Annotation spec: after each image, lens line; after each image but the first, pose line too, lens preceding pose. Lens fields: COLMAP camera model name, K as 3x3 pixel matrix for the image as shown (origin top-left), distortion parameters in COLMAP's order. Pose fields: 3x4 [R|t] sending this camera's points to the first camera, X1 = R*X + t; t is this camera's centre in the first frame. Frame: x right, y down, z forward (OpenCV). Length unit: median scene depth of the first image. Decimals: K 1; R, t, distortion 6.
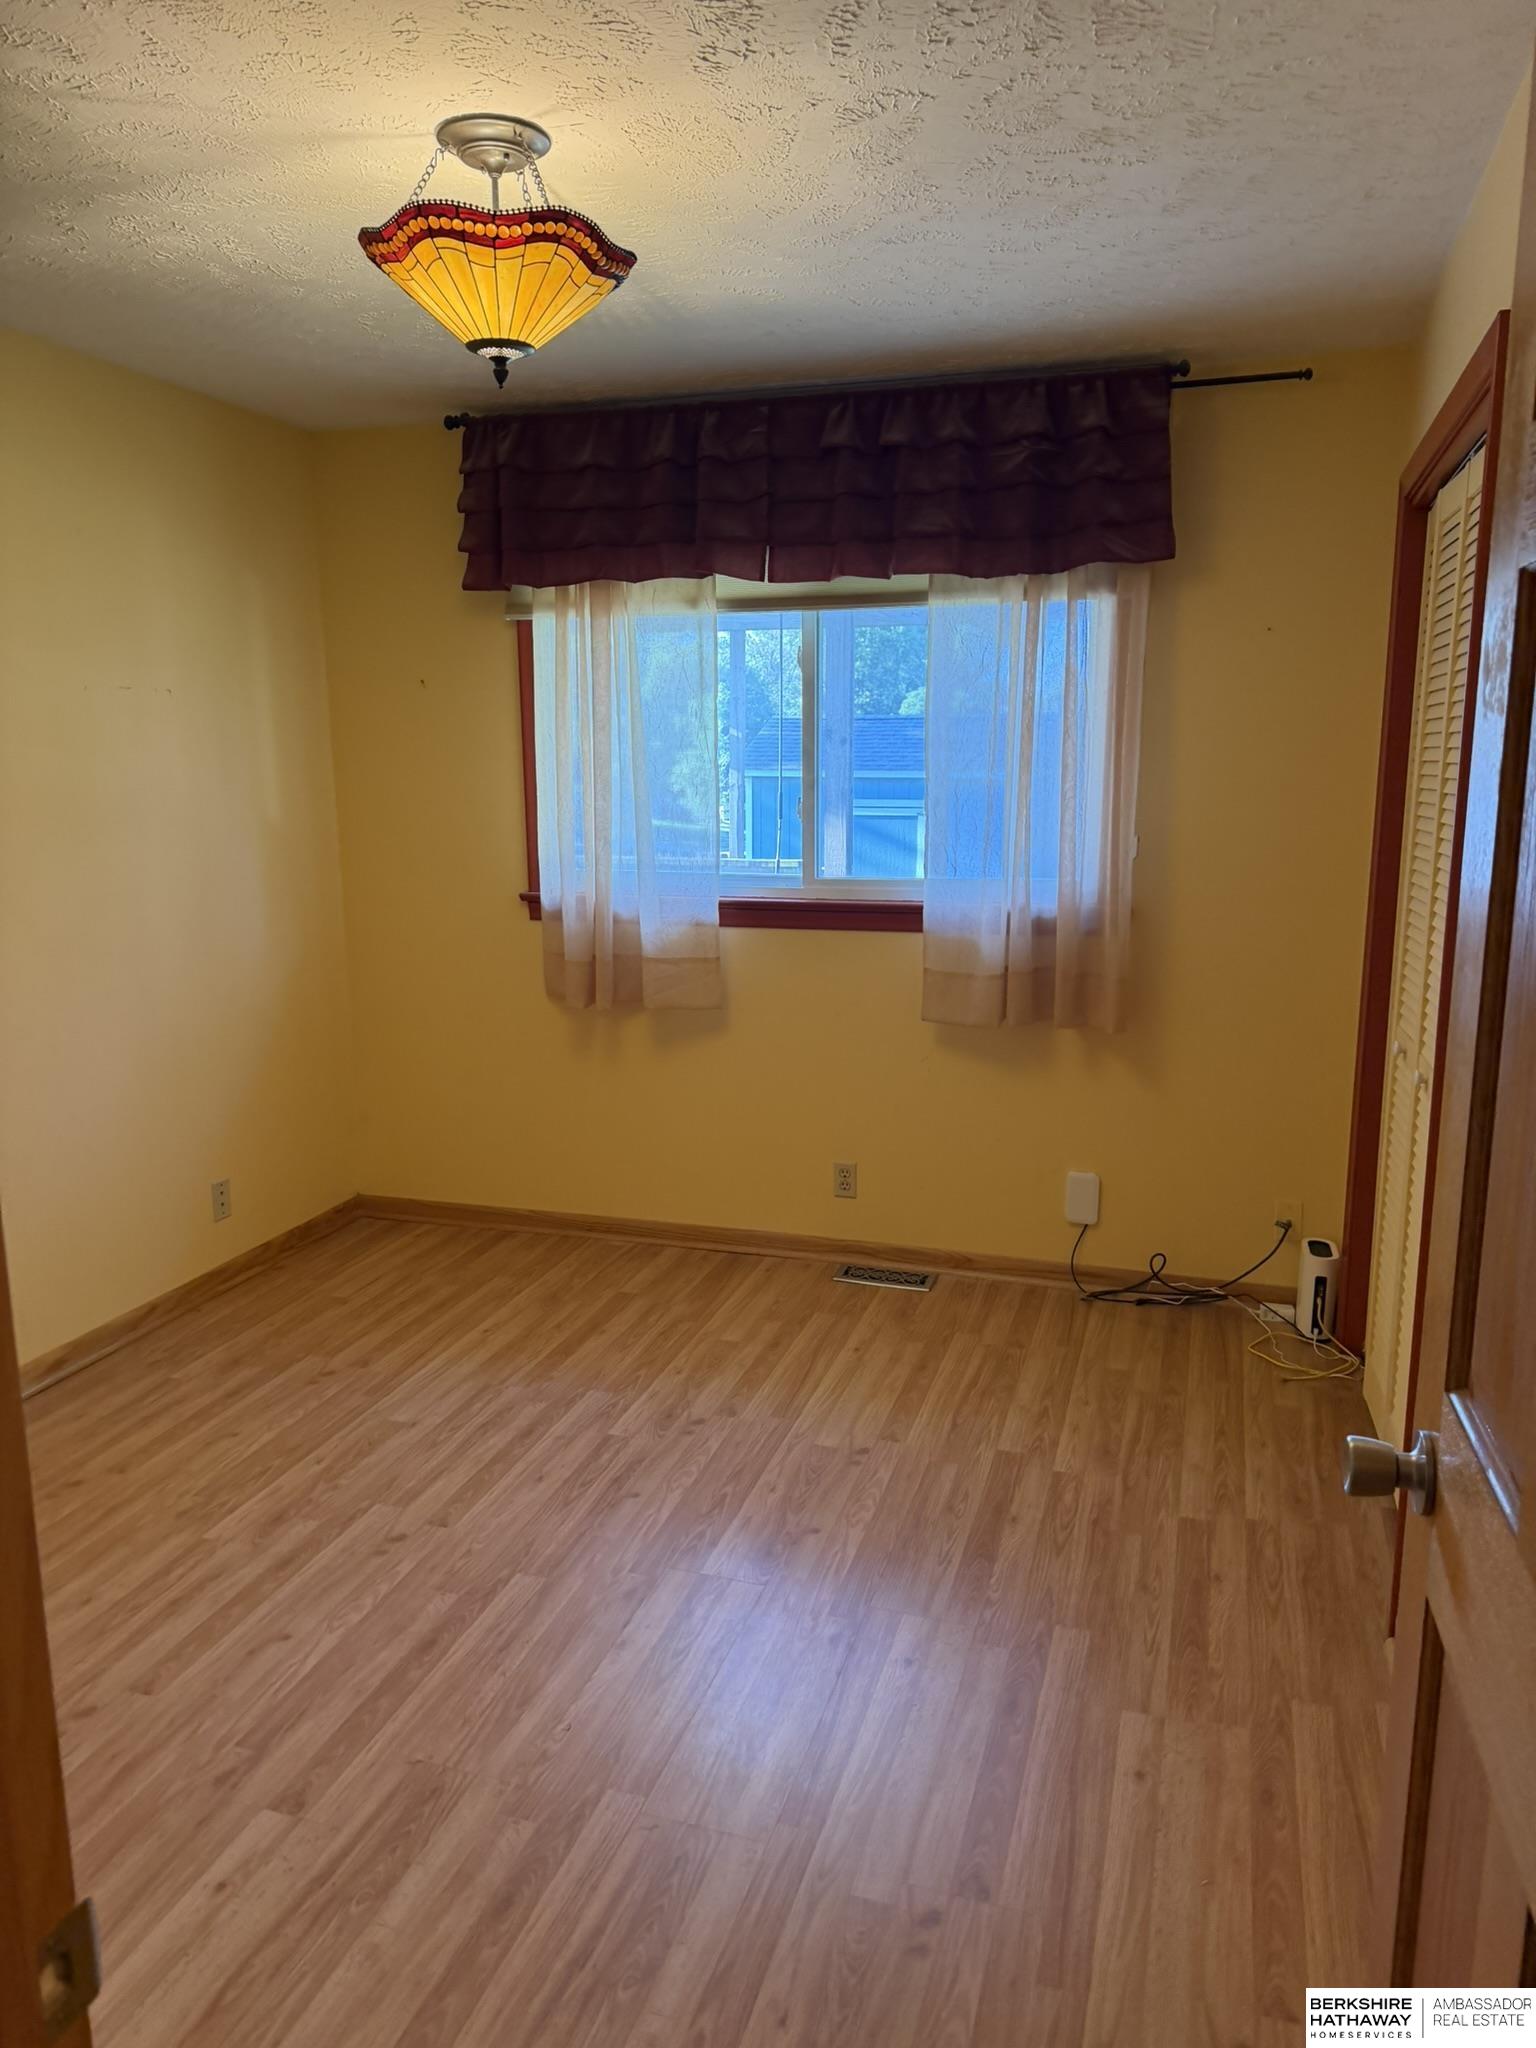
lens RADIAL K [[1447.3, 0, 778.8], [0, 1447.3, 1022.4], [0, 0, 1]] dist [0.057798, -0.071074]
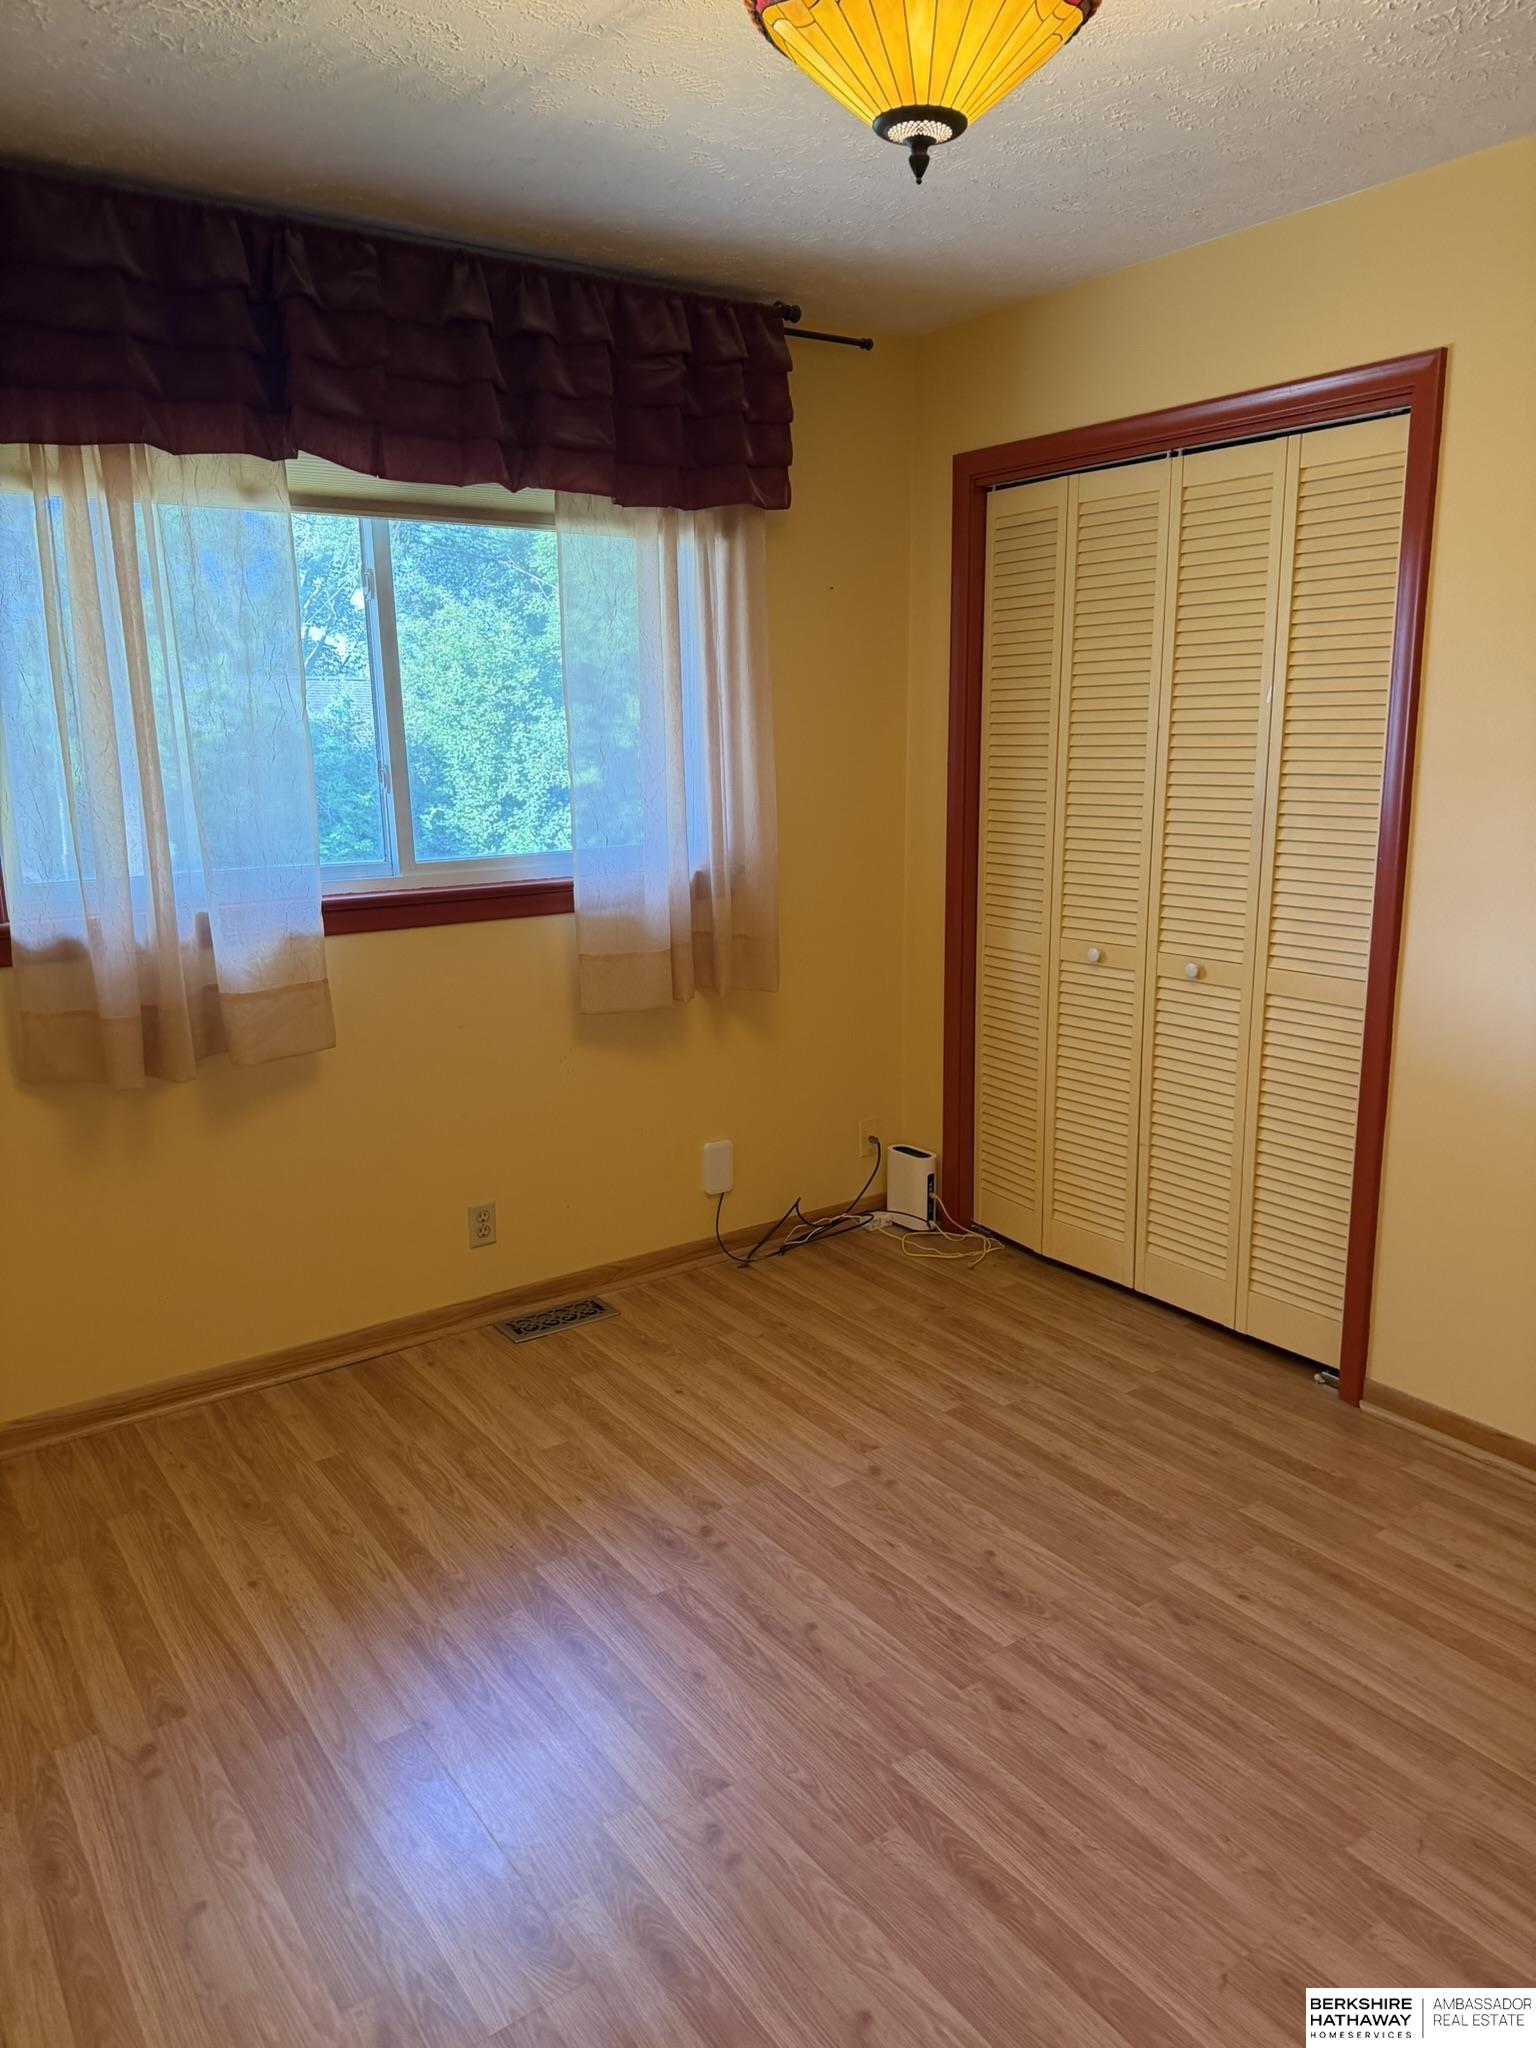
lens RADIAL K [[1447.3, 0, 789.4], [0, 1447.3, 1011.2], [0, 0, 1]] dist [0.057798, -0.071074]
pose [[0.599960, -0.167706, 0.782255, -0.532484], [0.155714, 0.983561, 0.091436, -0.066132], [-0.784730, 0.066950, 0.616212, 0.385297]]
